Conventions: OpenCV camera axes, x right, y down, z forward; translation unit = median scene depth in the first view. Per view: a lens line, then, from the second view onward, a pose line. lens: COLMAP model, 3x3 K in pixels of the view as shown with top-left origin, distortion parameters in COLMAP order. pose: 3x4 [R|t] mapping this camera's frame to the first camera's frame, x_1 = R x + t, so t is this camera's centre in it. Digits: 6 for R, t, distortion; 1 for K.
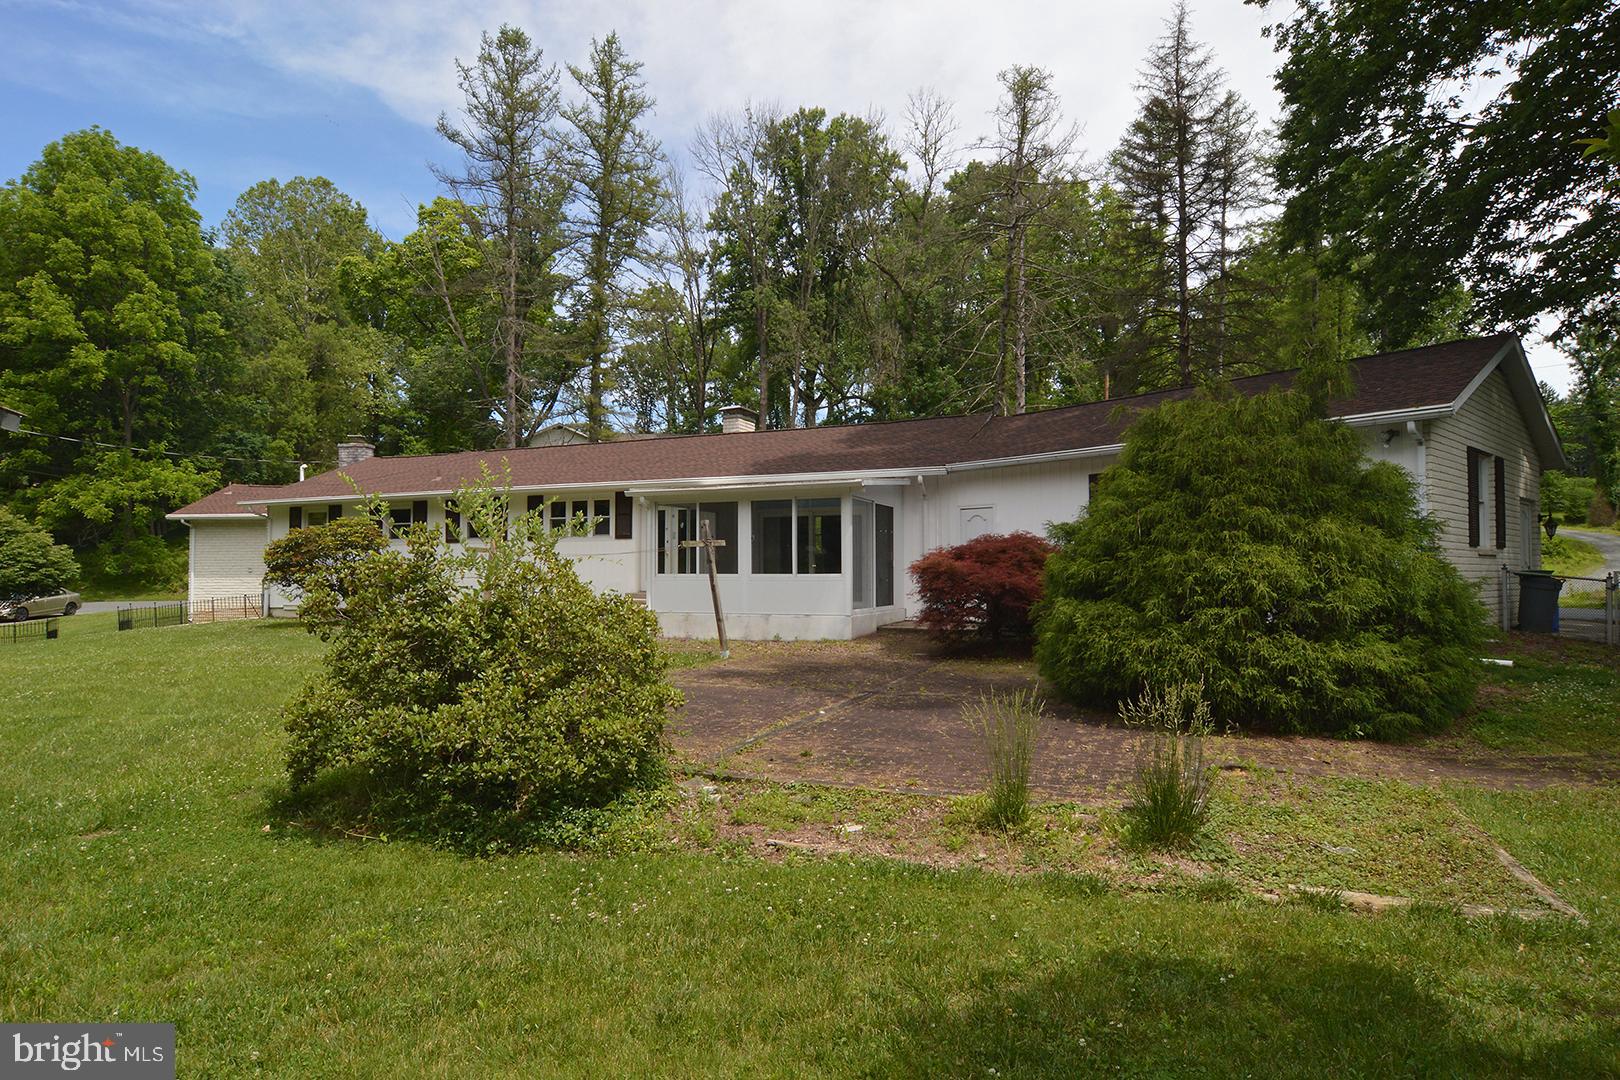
lens RADIAL K [[878.3, 0, 810.3], [0, 878.3, 542.0], [0, 0, 1]] dist [-0.011006, -0.005855]
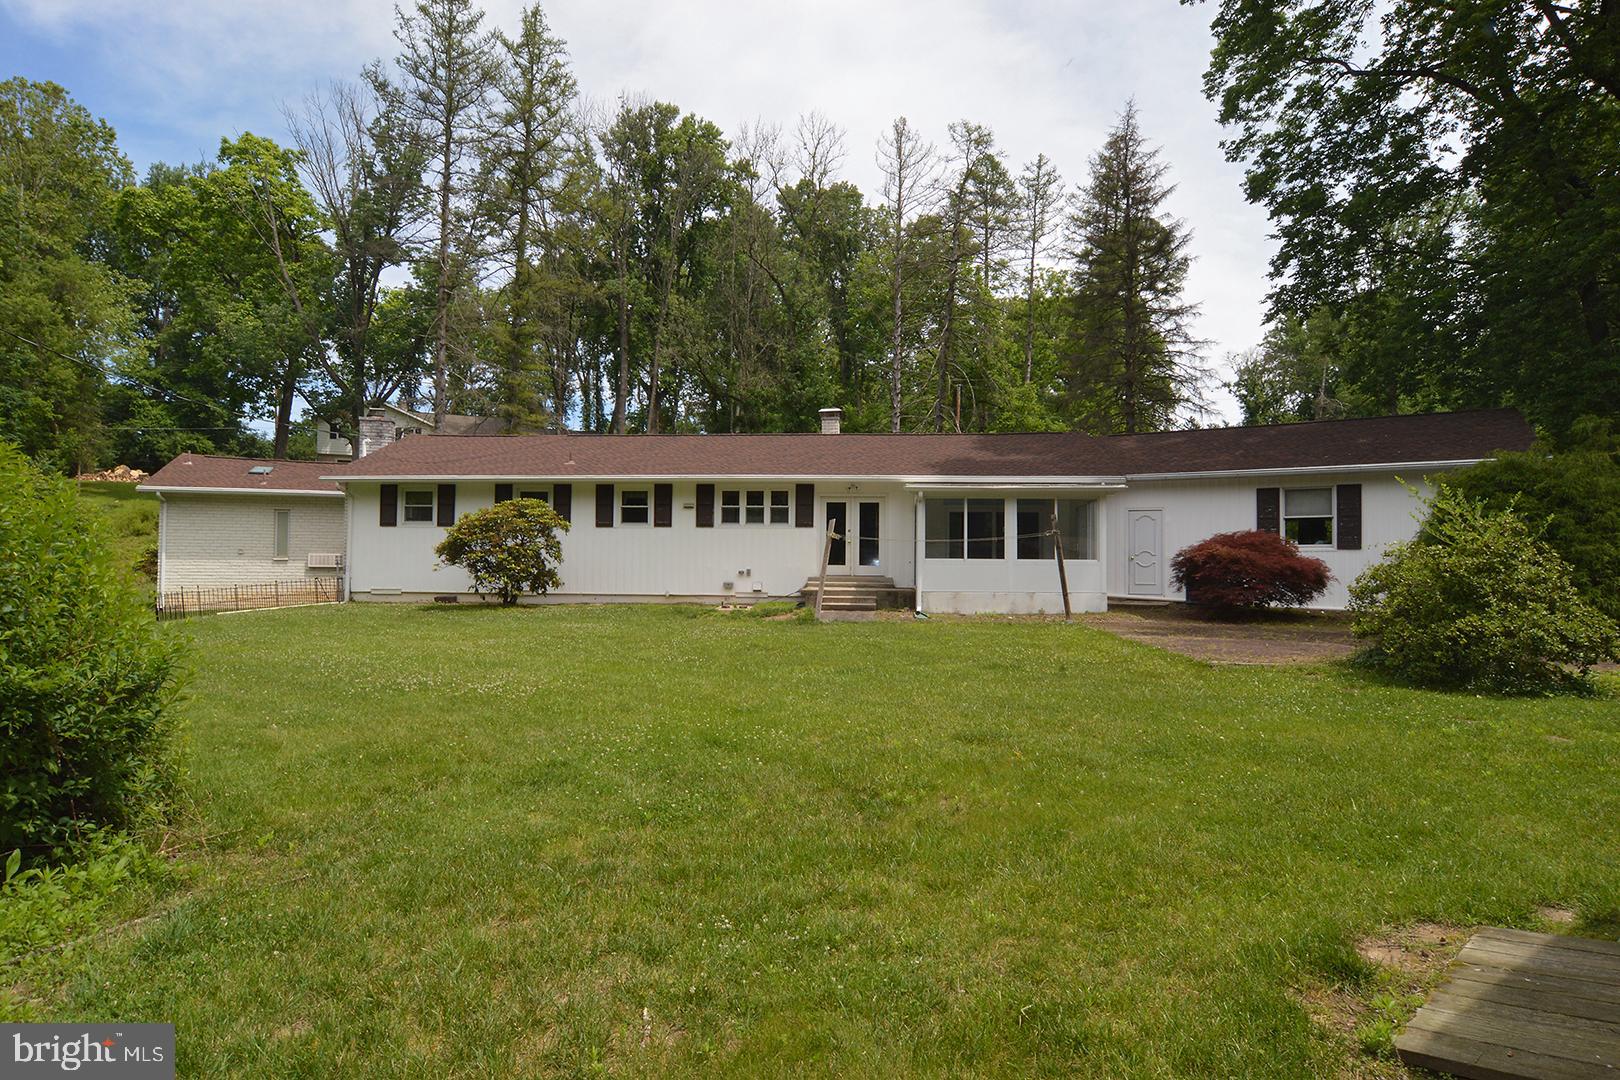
lens RADIAL K [[878.3, 0, 806.1], [0, 878.3, 539.0], [0, 0, 1]] dist [-0.011006, -0.005855]
pose [[0.948276, 0.019879, 0.316824, -0.271132], [-0.020630, 0.999787, -0.000984, 0.005970], [-0.316776, -0.005604, 0.948484, -0.019361]]
